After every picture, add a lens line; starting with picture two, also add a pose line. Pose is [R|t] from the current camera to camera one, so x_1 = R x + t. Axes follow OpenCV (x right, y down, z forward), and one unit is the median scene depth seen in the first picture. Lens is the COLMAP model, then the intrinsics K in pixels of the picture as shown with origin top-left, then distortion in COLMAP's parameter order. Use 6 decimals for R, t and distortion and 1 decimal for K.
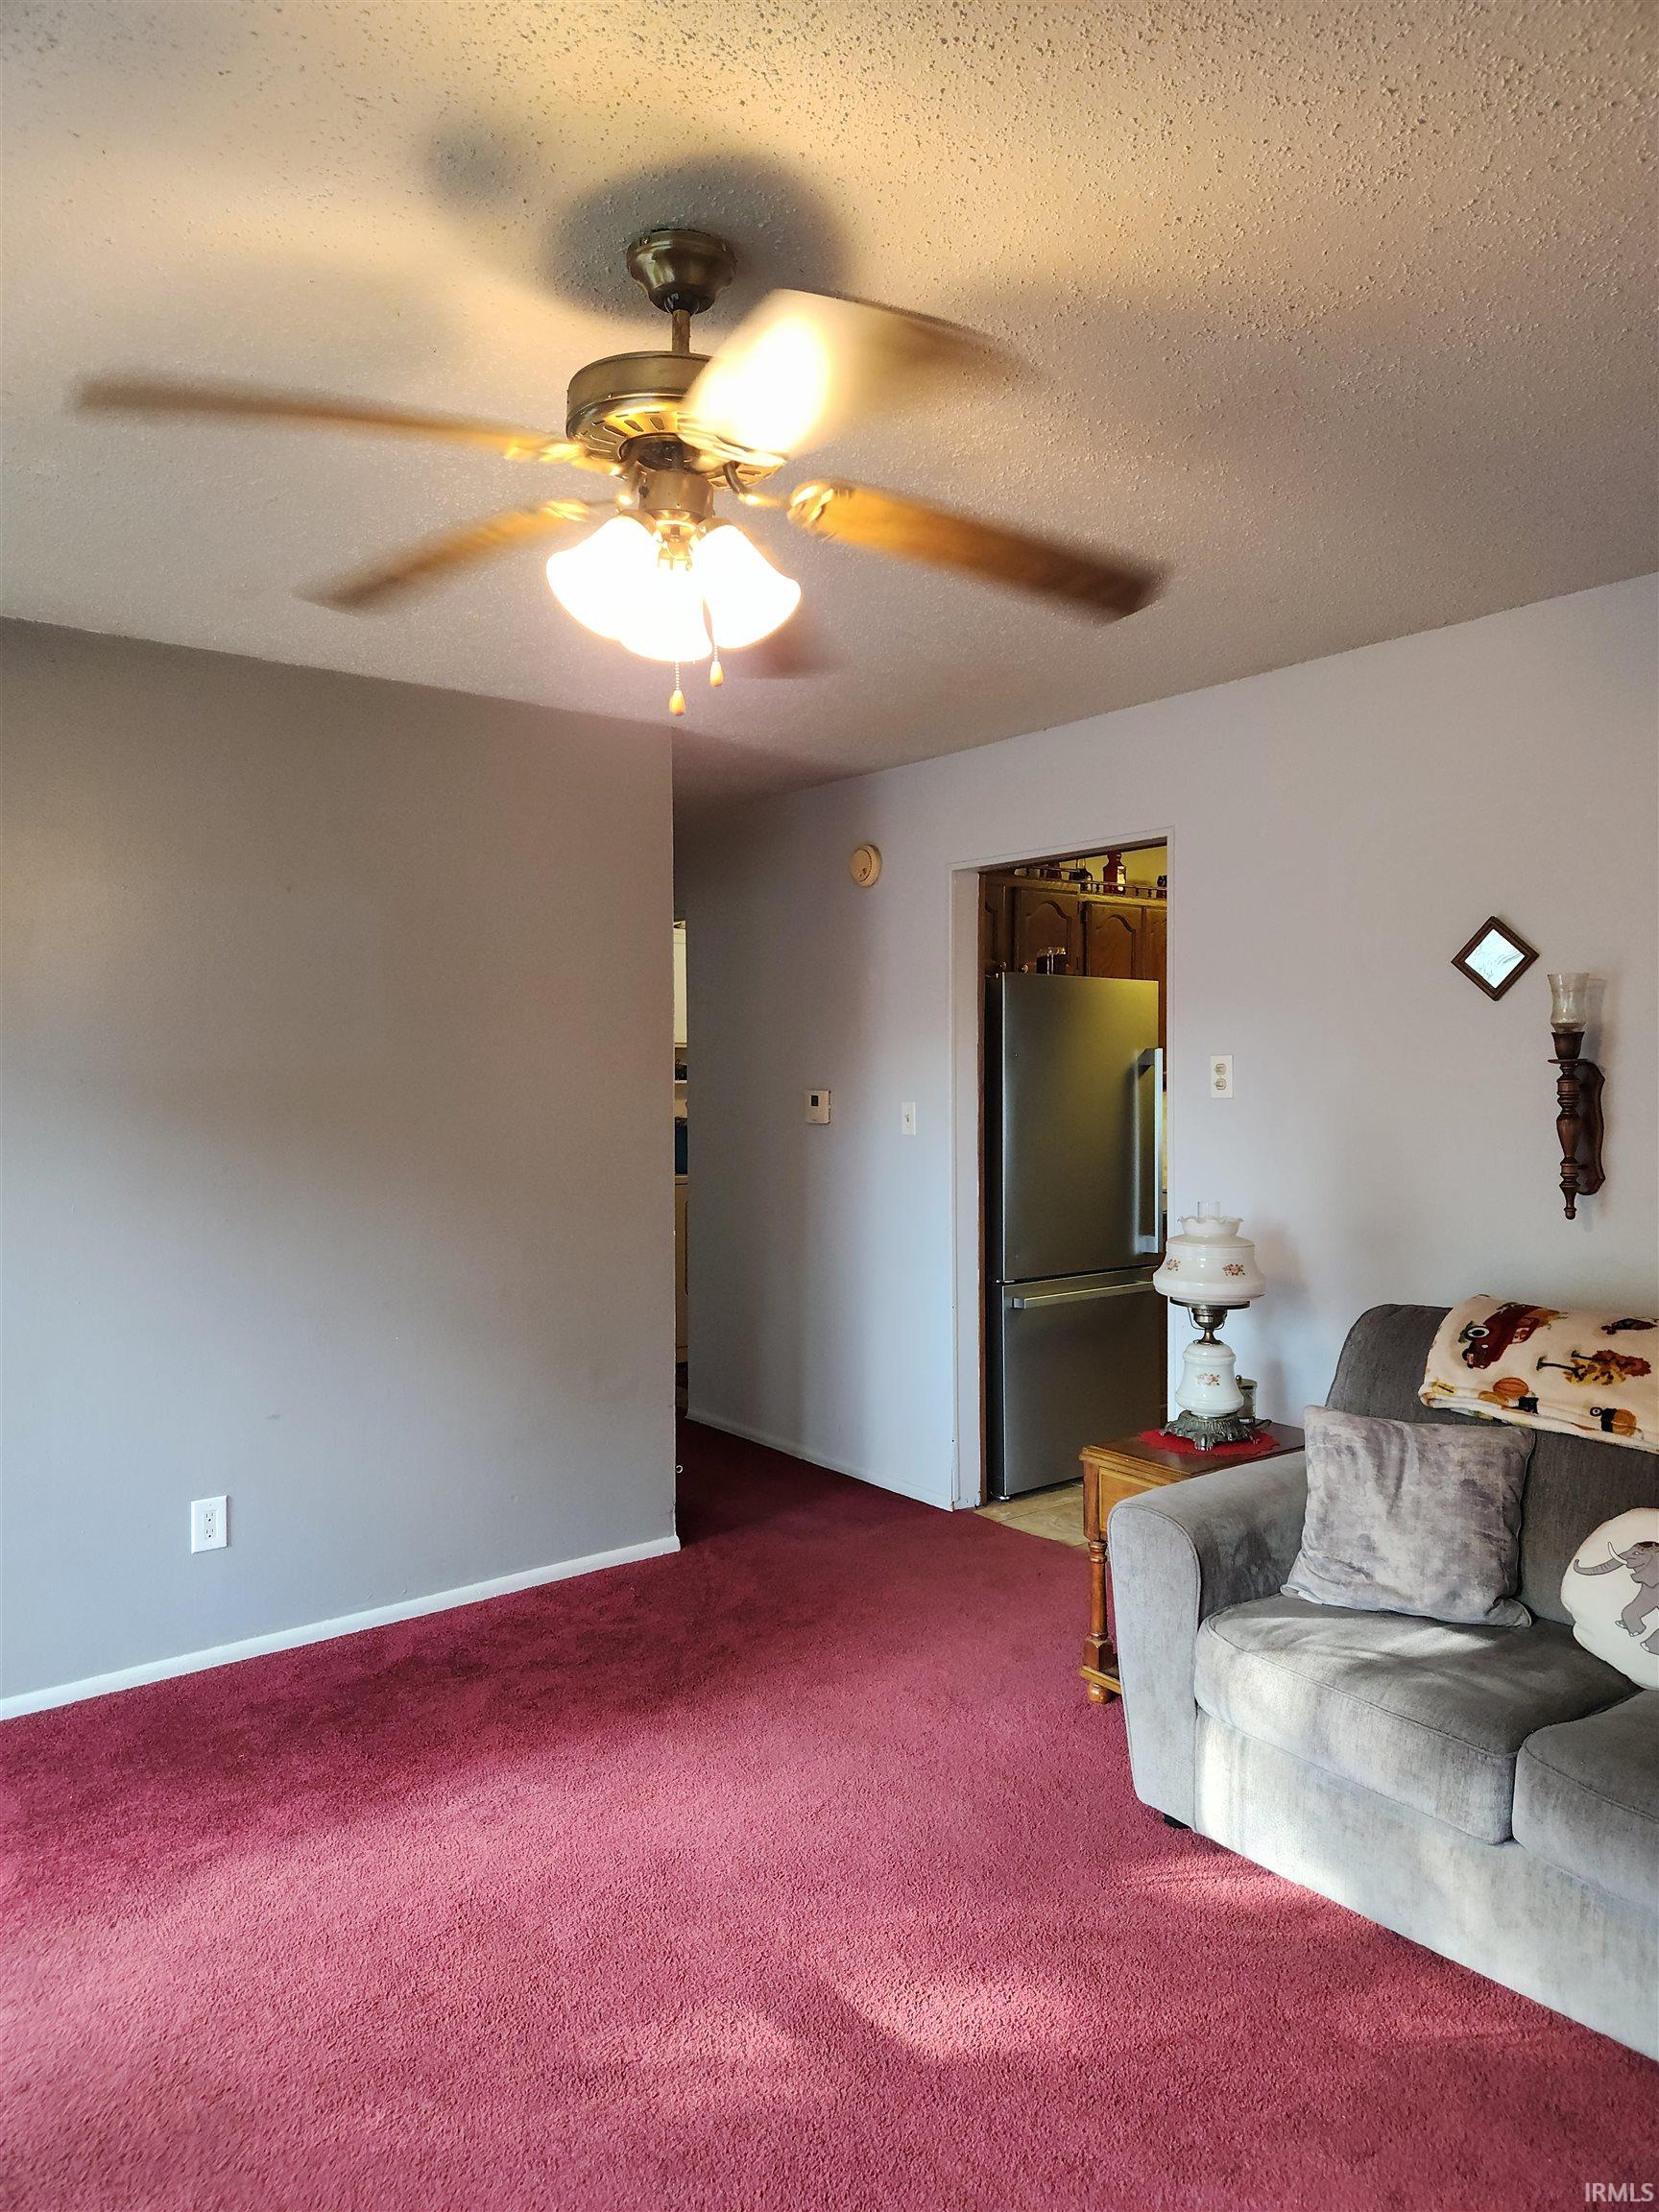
lens RADIAL K [[1489.5, 0, 849.4], [0, 1489.5, 1090.6], [0, 0, 1]] dist [0.076762, -0.067228]
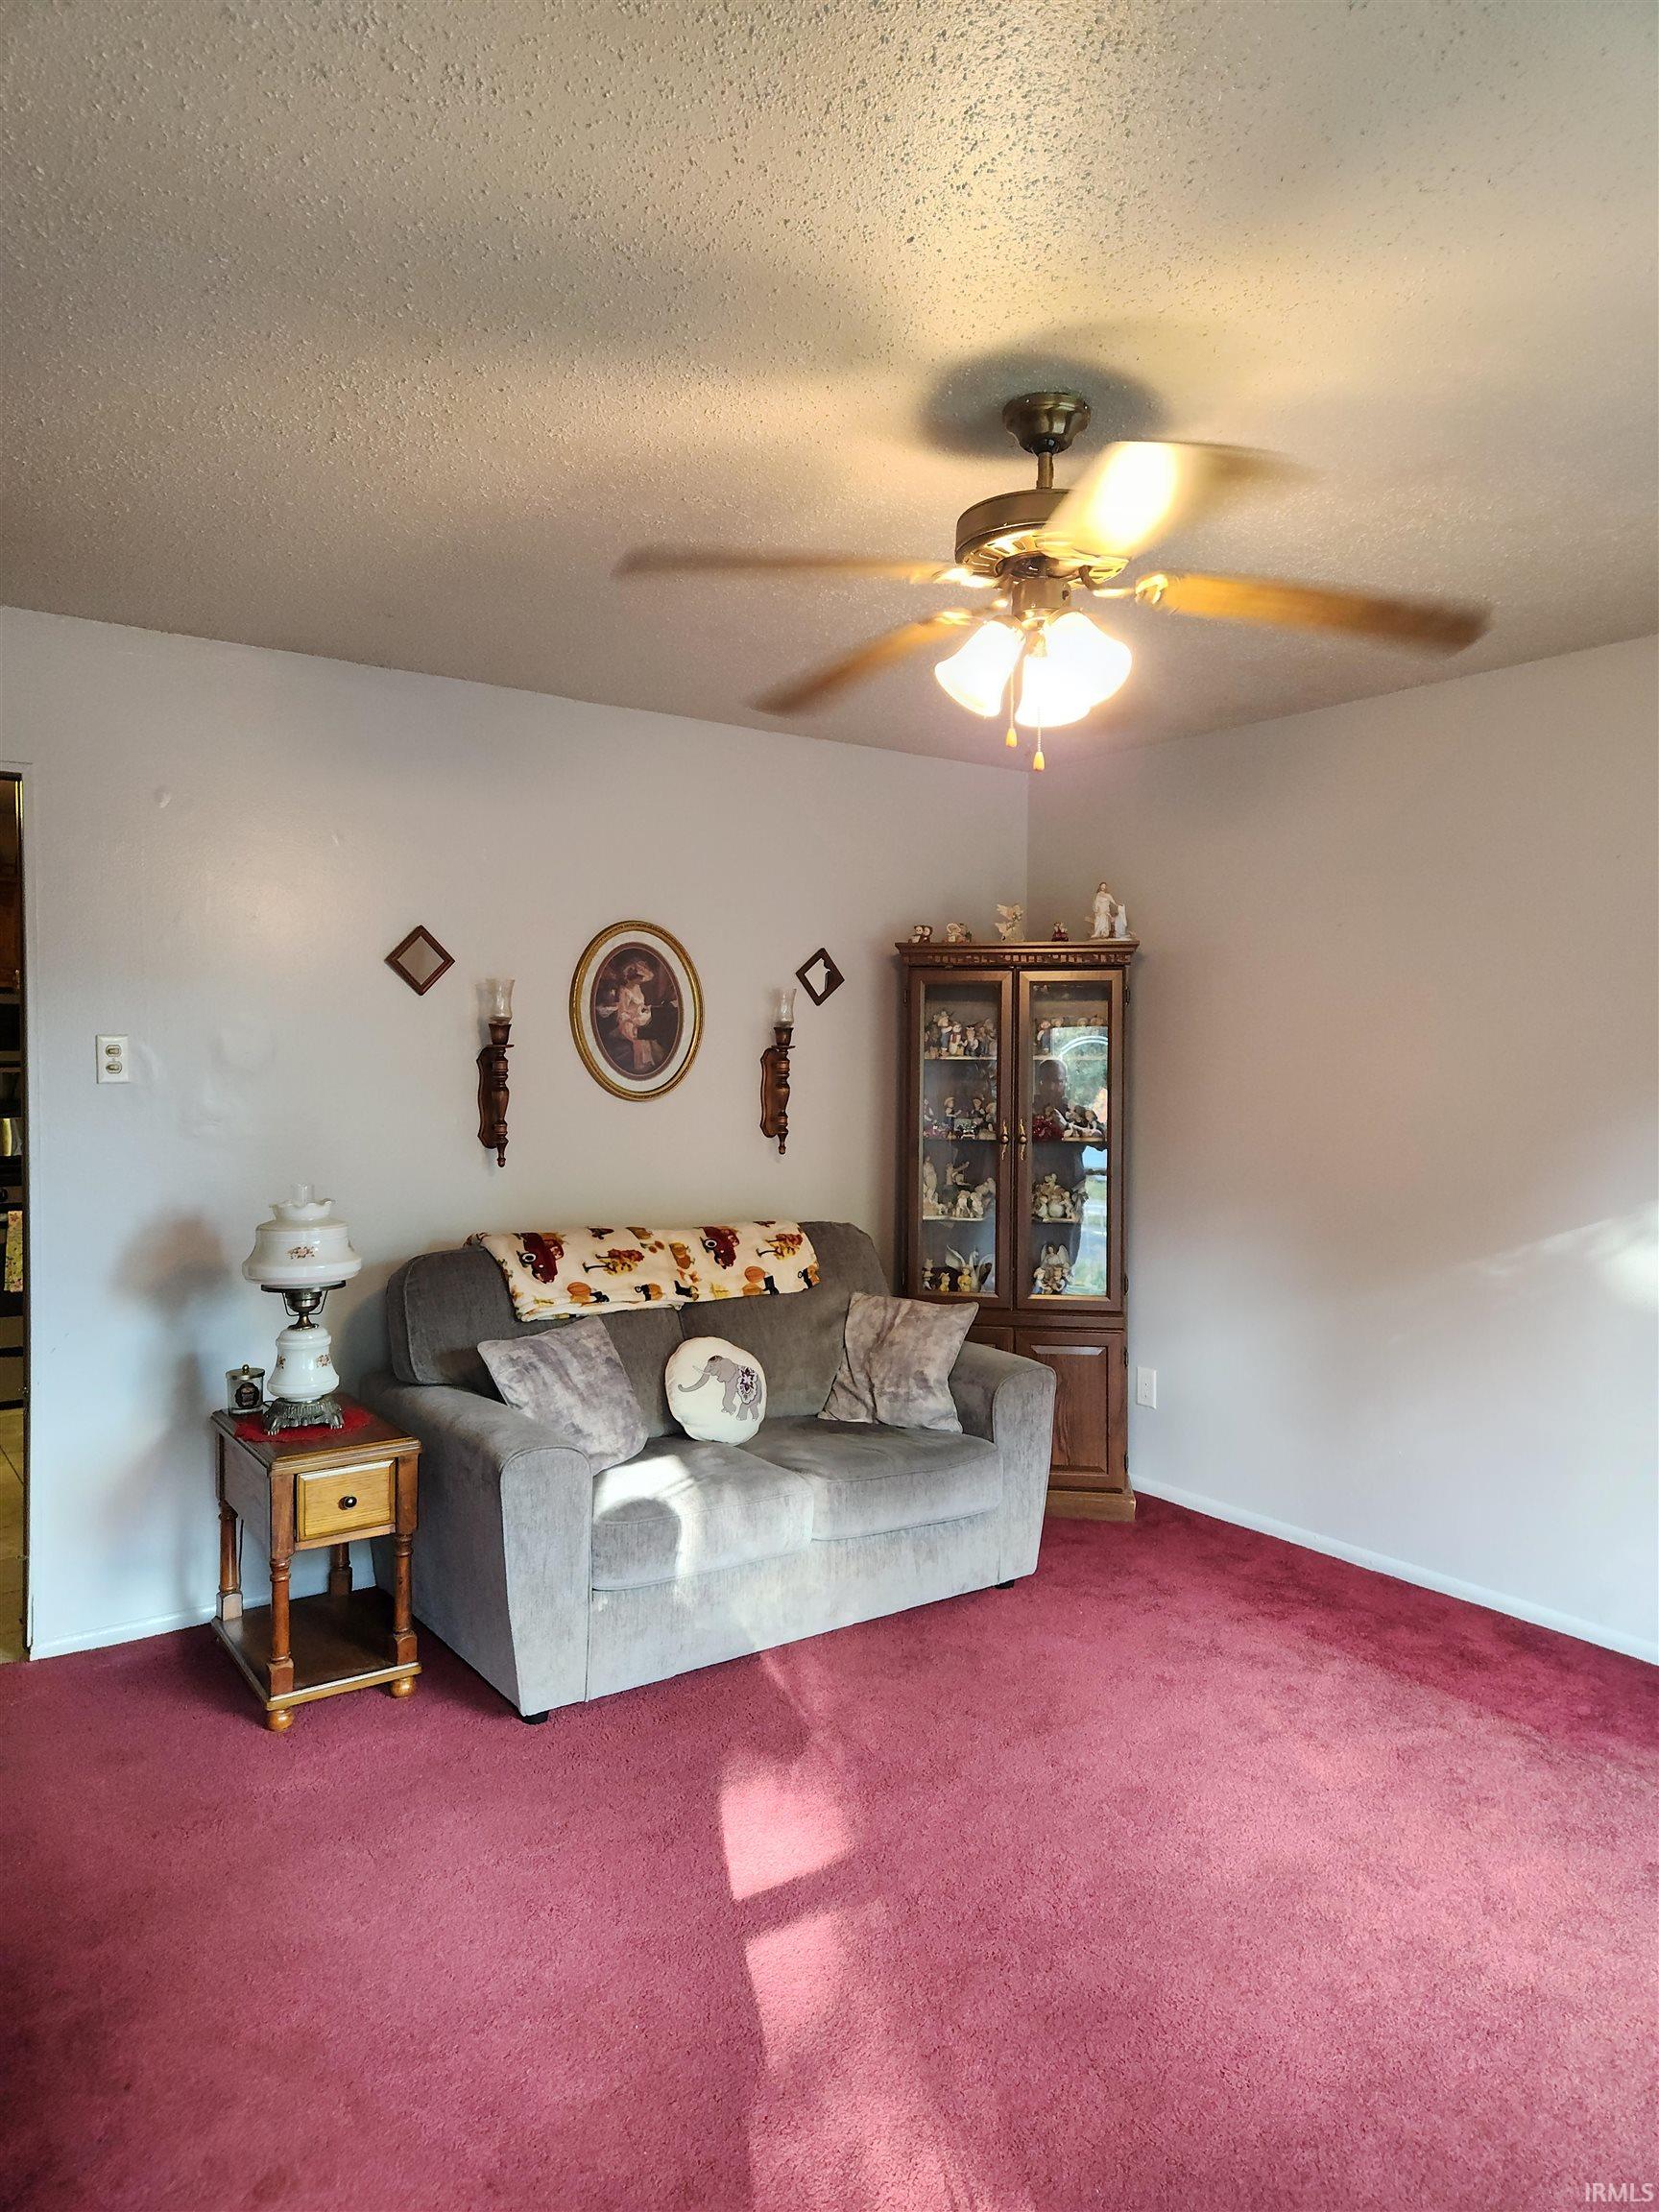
lens RADIAL K [[1489.5, 0, 849.4], [0, 1489.5, 1090.6], [0, 0, 1]] dist [0.076762, -0.067228]
pose [[0.025506, -0.018912, 0.999496, -0.865371], [0.015484, 0.999709, 0.018521, -0.000426], [-0.999555, 0.015004, 0.025792, 0.715020]]
